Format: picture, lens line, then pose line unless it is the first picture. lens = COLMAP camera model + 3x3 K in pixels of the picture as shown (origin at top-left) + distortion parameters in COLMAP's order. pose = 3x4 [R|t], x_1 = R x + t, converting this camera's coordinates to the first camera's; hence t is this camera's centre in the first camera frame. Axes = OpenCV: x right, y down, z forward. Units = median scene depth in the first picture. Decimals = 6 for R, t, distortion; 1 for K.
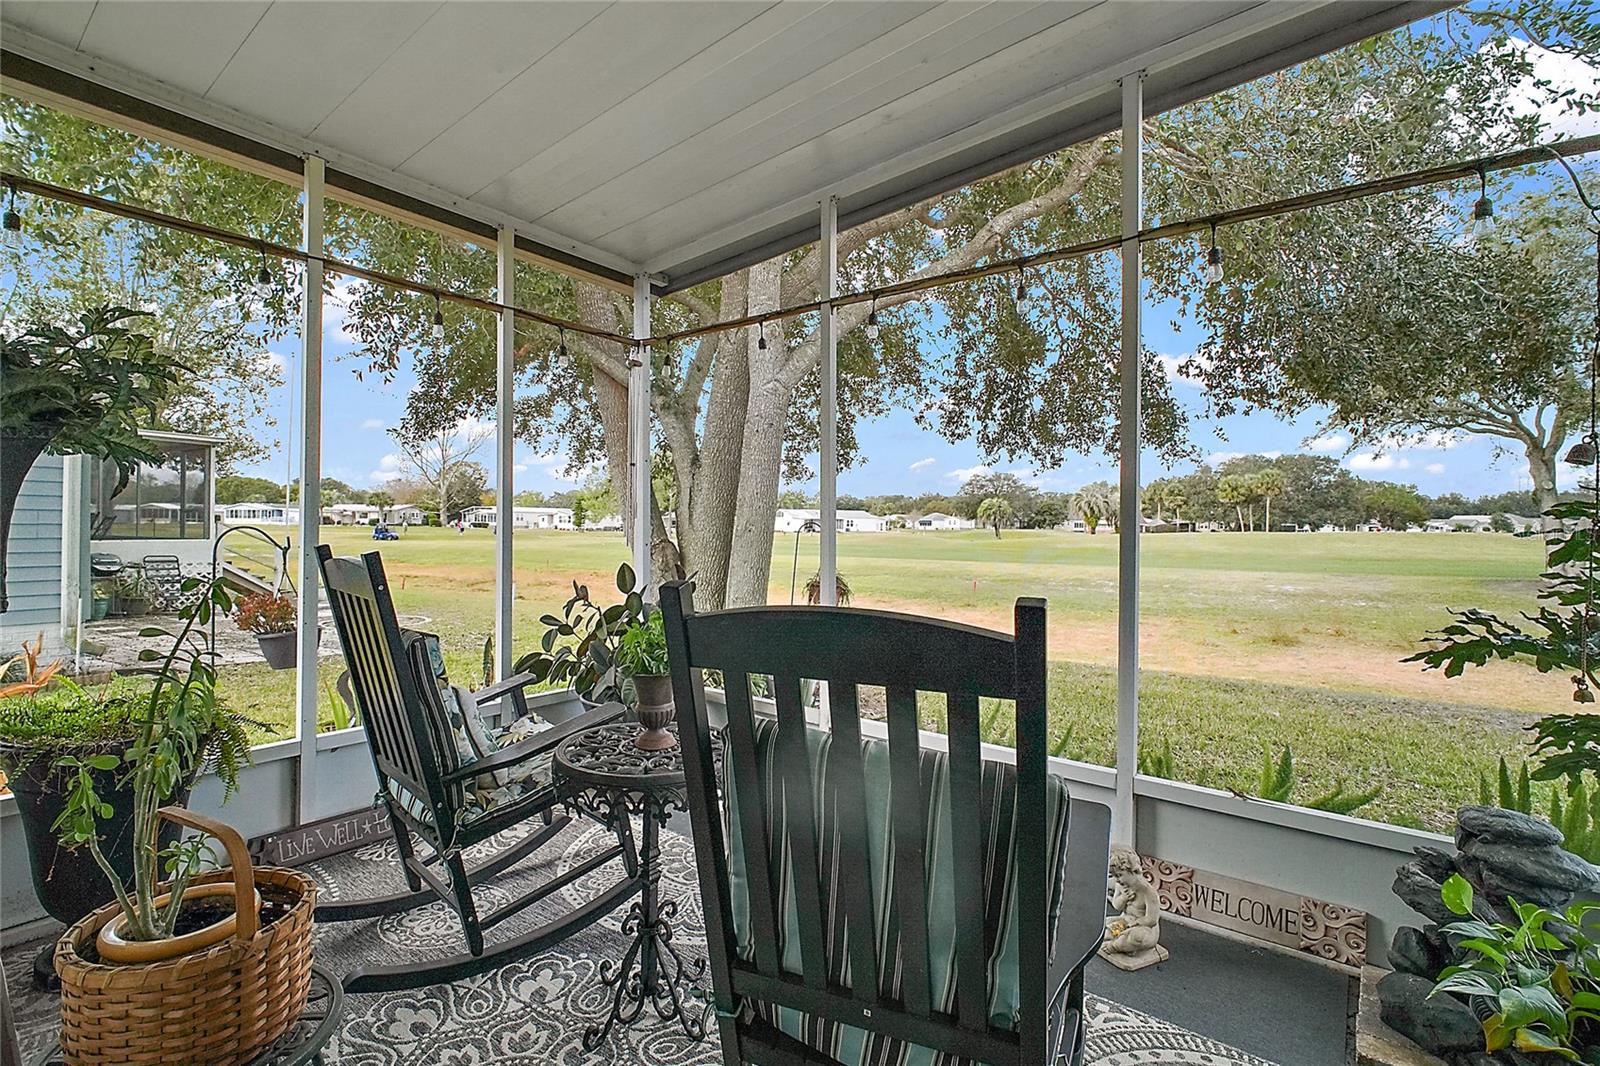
lens RADIAL K [[732.6, 0, 806.6], [0, 732.6, 528.2], [0, 0, 1]] dist [0.000092, -0.000088]
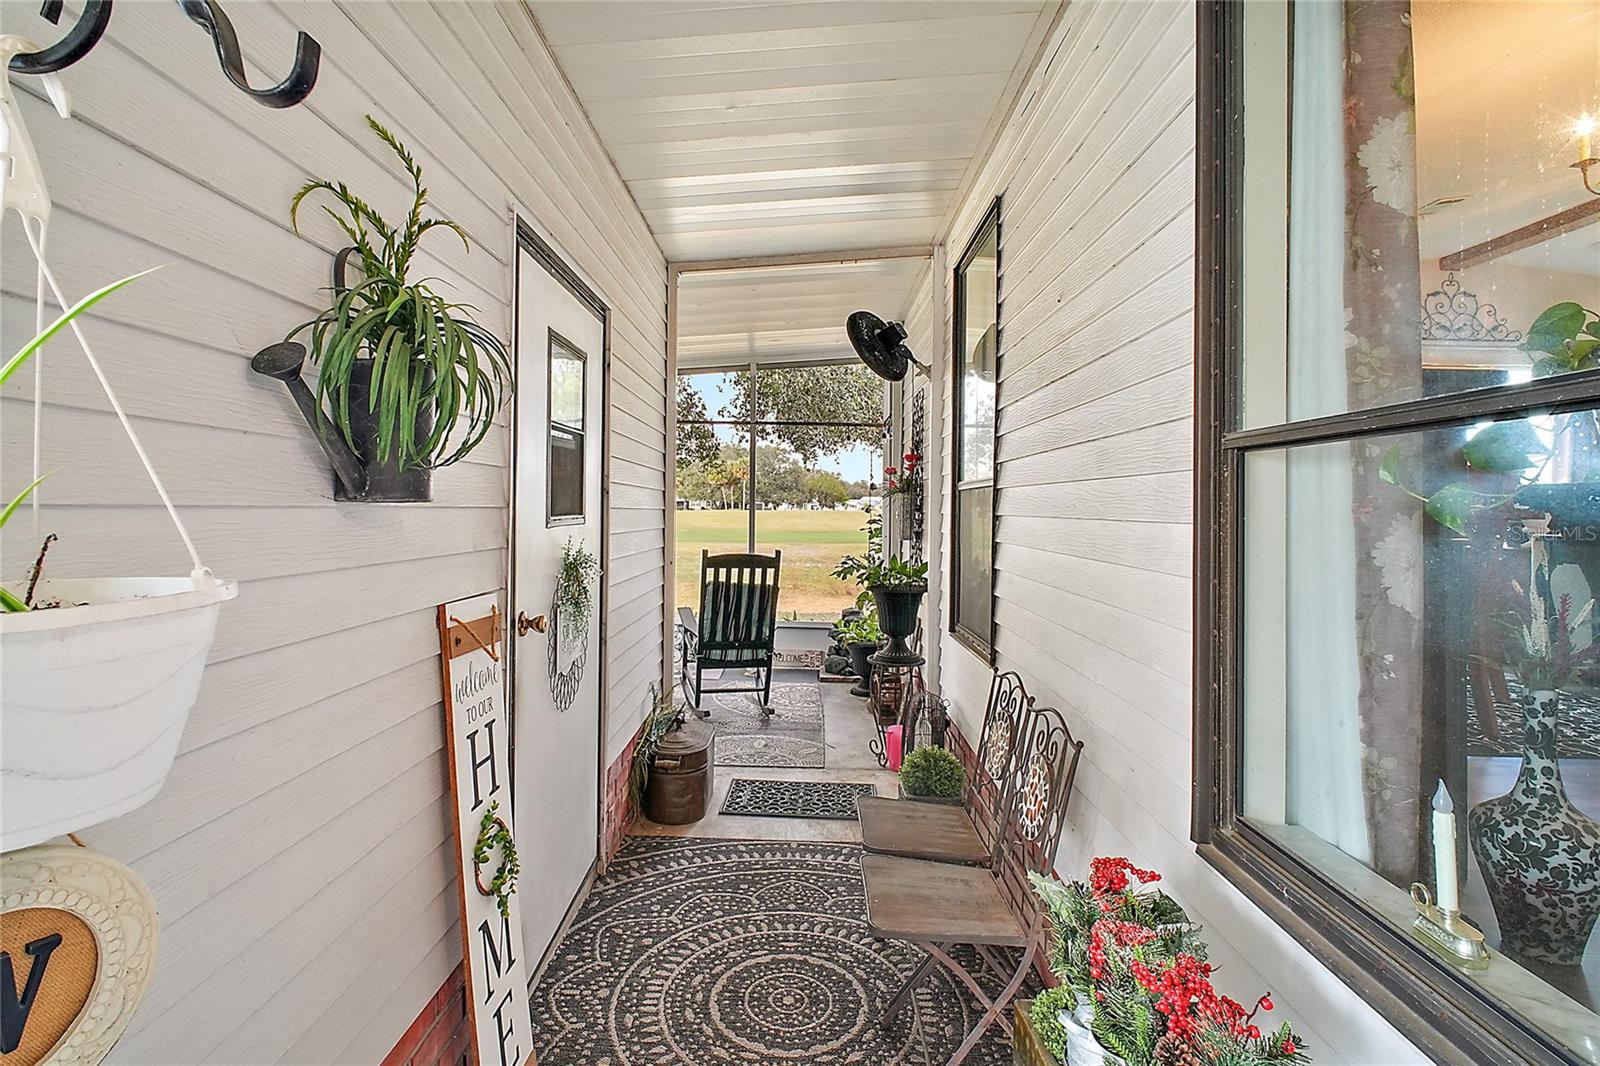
lens RADIAL K [[744.3, 0, 795.1], [0, 744.3, 501.9], [0, 0, 1]] dist [-0.000711, -0.000285]
pose [[0.806179, 0.008722, 0.591607, -0.063700], [-0.006740, 0.999962, -0.005559, -0.005238], [-0.591633, 0.000494, 0.806207, -0.079043]]
